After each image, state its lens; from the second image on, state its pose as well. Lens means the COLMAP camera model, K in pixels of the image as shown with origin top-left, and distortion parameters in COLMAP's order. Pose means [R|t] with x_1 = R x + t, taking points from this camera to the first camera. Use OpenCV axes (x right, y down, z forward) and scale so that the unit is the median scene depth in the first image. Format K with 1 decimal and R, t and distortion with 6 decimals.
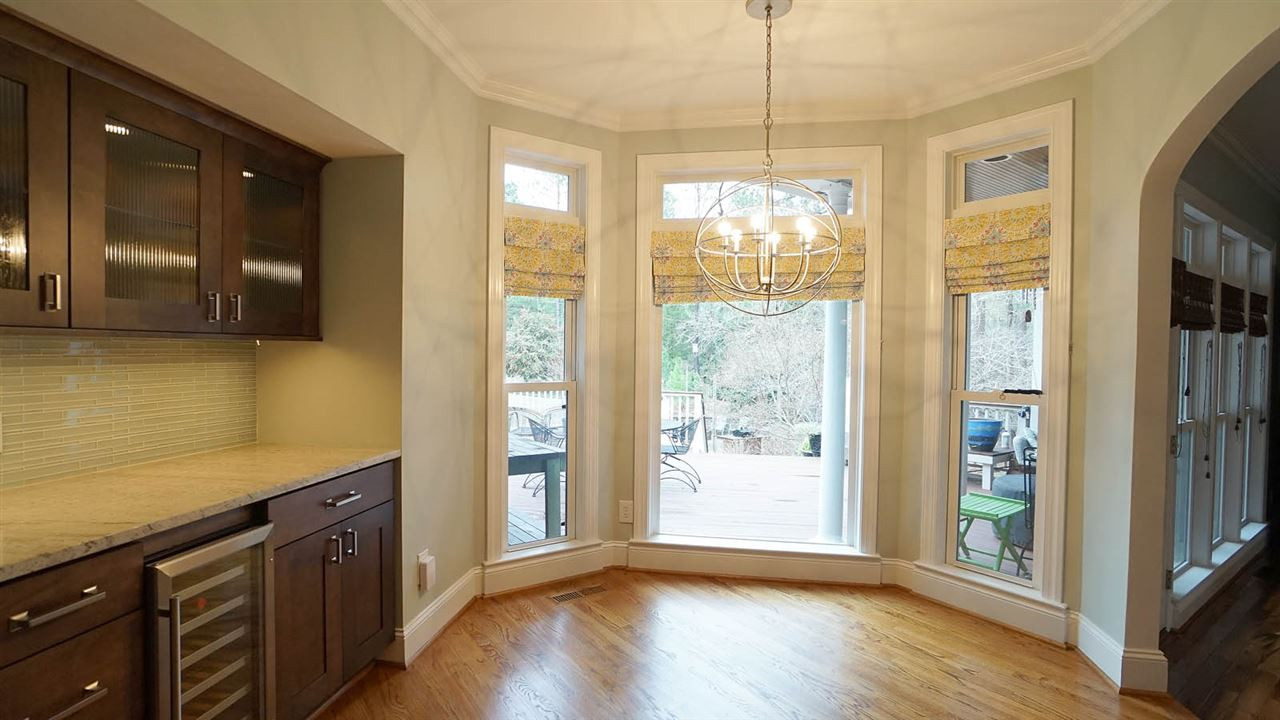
lens RADIAL K [[630.1, 0, 638.5], [0, 630.1, 371.2], [0, 0, 1]] dist [-0.015542, 0.000411]
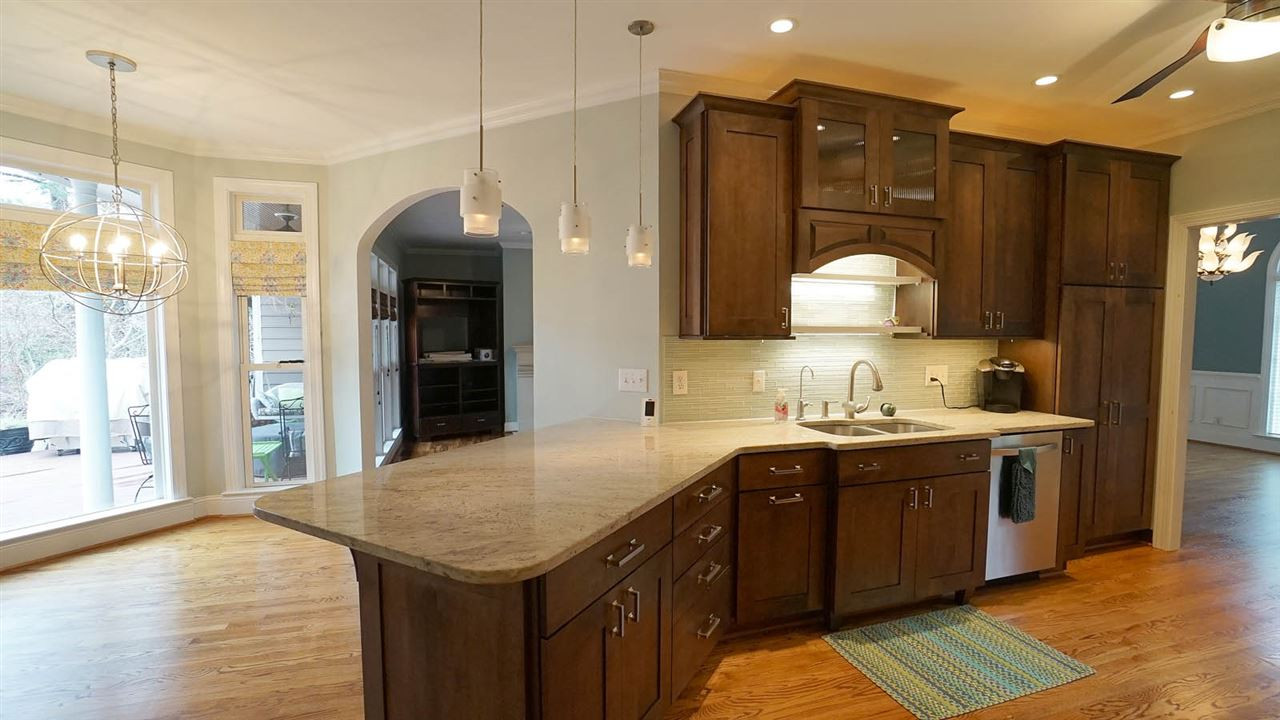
lens RADIAL K [[576.4, 0, 640.0], [0, 576.4, 360.0], [0, 0, 1]] dist [-0.028625, 0.000511]
pose [[0.335809, -0.060599, 0.939979, -0.376000], [0.024524, 0.998153, 0.055589, -0.026767], [-0.941611, 0.004385, 0.336675, -0.250380]]
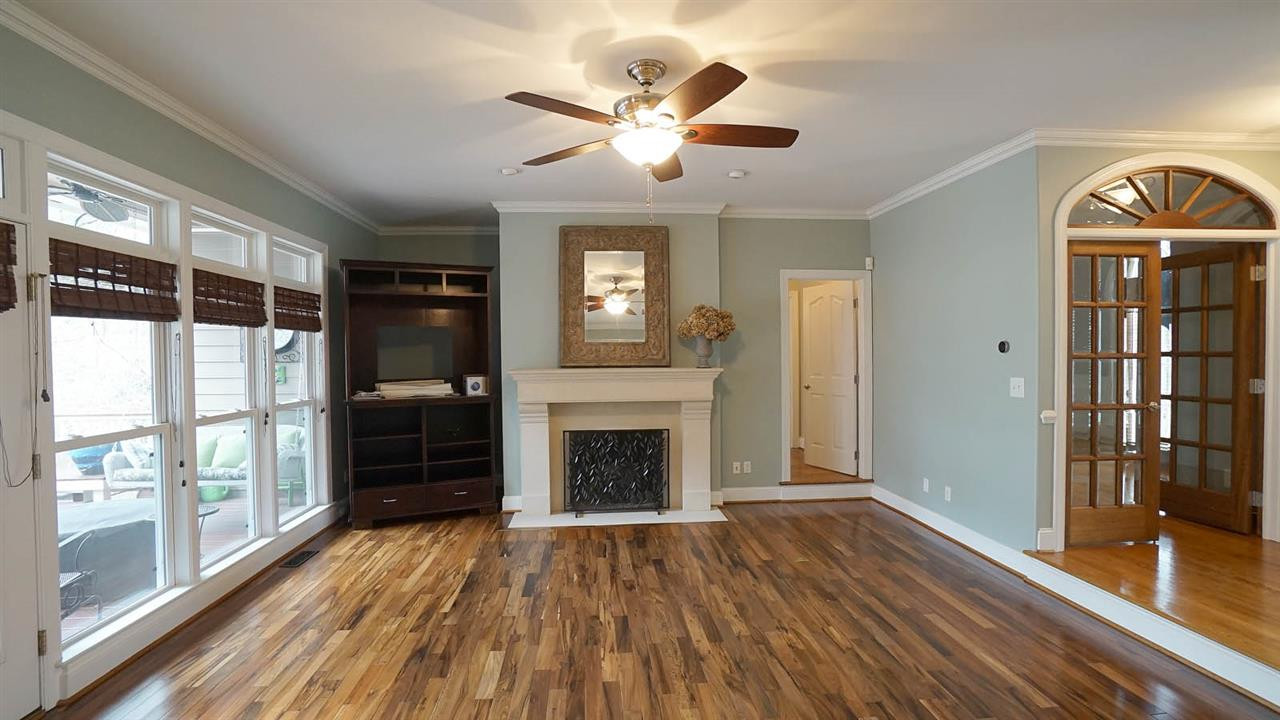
lens RADIAL K [[576.4, 0, 640.0], [0, 576.4, 360.0], [0, 0, 1]] dist [-0.028625, 0.000511]
pose [[0.531274, -0.025541, 0.846815, 0.631658], [0.036802, 0.999298, 0.007052, 0.008897], [-0.846400, 0.027418, 0.531841, 0.004773]]
